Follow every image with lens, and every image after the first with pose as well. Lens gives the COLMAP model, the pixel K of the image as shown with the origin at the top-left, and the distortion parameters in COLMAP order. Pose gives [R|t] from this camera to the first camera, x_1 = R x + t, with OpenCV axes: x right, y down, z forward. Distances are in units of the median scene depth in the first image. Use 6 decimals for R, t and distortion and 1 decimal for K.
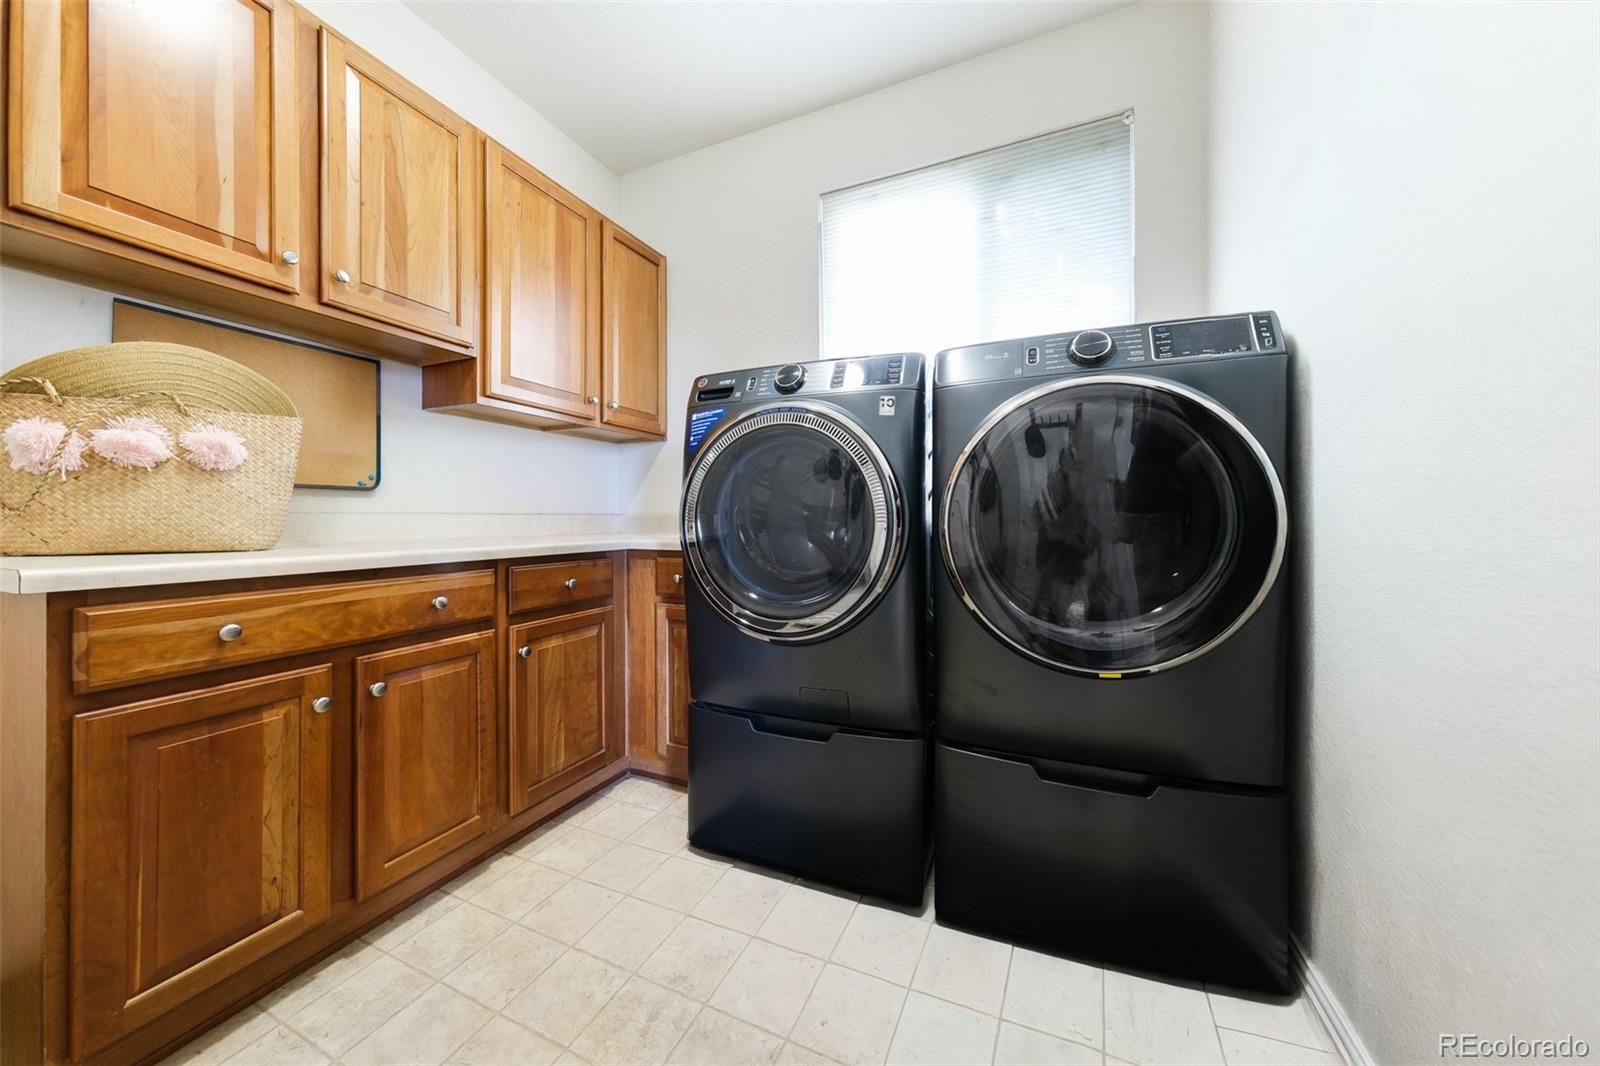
lens RADIAL K [[555.1, 0, 807.1], [0, 555.1, 516.5], [0, 0, 1]] dist [0.000124, 0.001777]
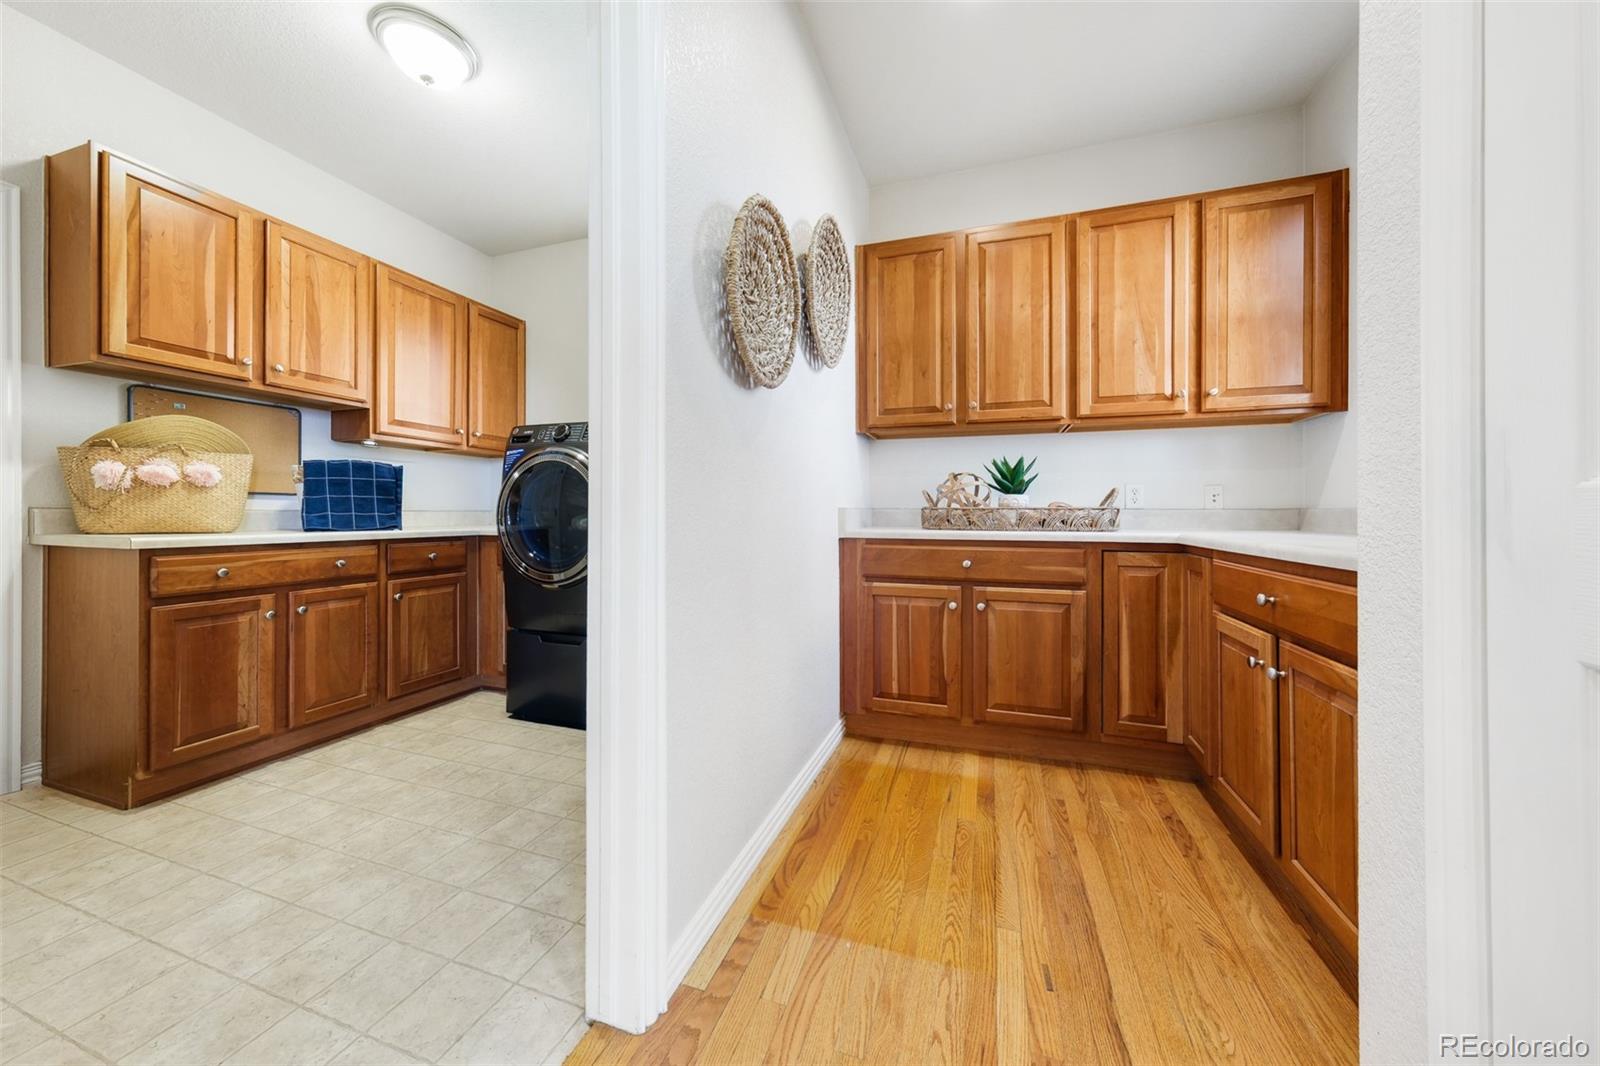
lens RADIAL K [[555.1, 0, 797.1], [0, 555.1, 512.2], [0, 0, 1]] dist [0.000124, 0.001777]
pose [[0.996421, 0.003600, 0.084456, 0.605866], [-0.003646, 0.999993, 0.000392, -0.009398], [-0.084454, -0.000698, 0.996427, -0.838284]]
